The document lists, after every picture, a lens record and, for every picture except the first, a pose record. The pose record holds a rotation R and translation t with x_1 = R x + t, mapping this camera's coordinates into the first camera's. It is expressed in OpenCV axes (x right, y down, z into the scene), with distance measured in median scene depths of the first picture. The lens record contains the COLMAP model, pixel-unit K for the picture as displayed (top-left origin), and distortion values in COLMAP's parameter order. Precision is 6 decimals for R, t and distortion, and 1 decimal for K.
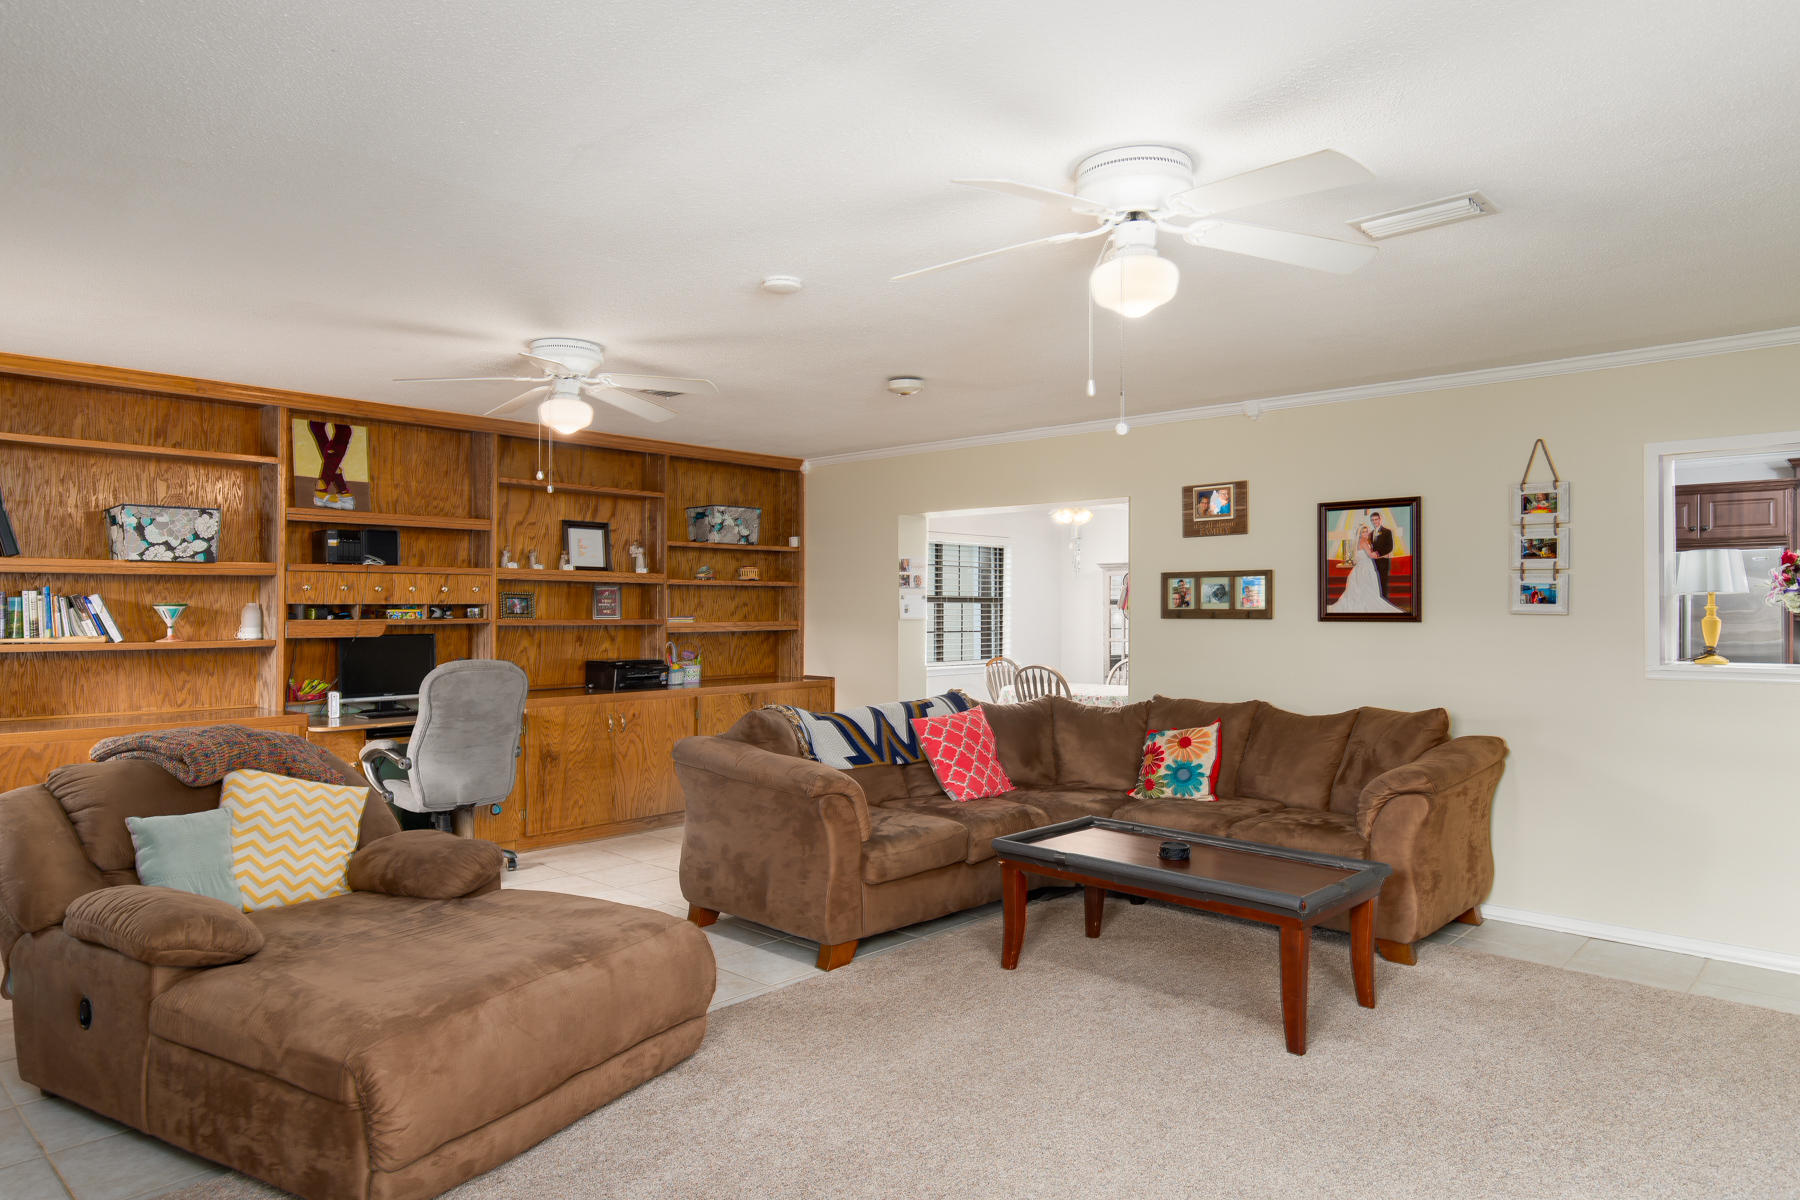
lens RADIAL K [[1120.9, 0, 900.0], [0, 1120.9, 600.0], [0, 0, 1]] dist [-0.000048, -0.000007]
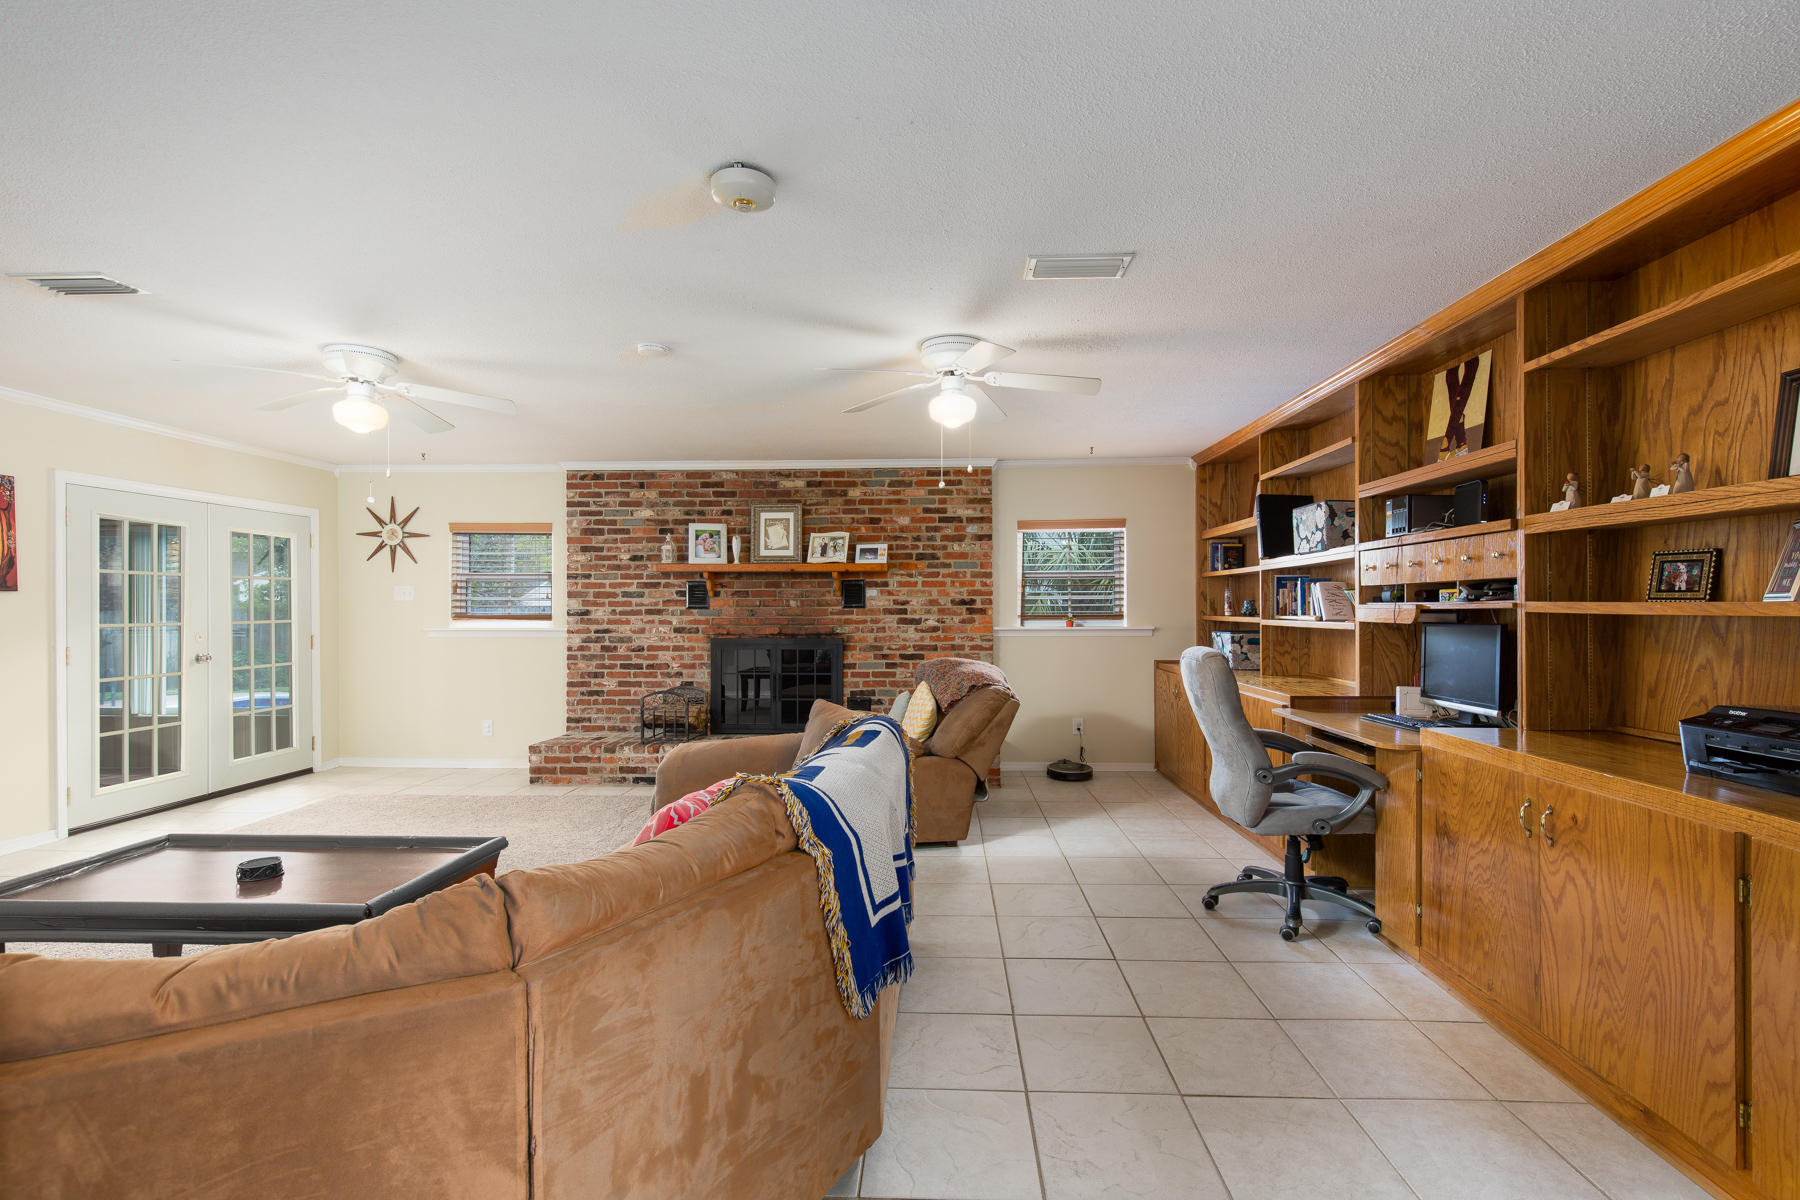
lens RADIAL K [[831.2, 0, 900.0], [0, 831.2, 600.0], [0, 0, 1]] dist [0.002574, -0.000646]
pose [[-0.768708, -0.006197, -0.639570, 0.190024], [0.007278, 0.999804, -0.018436, 0.022706], [0.639559, -0.018827, -0.768512, 1.179126]]
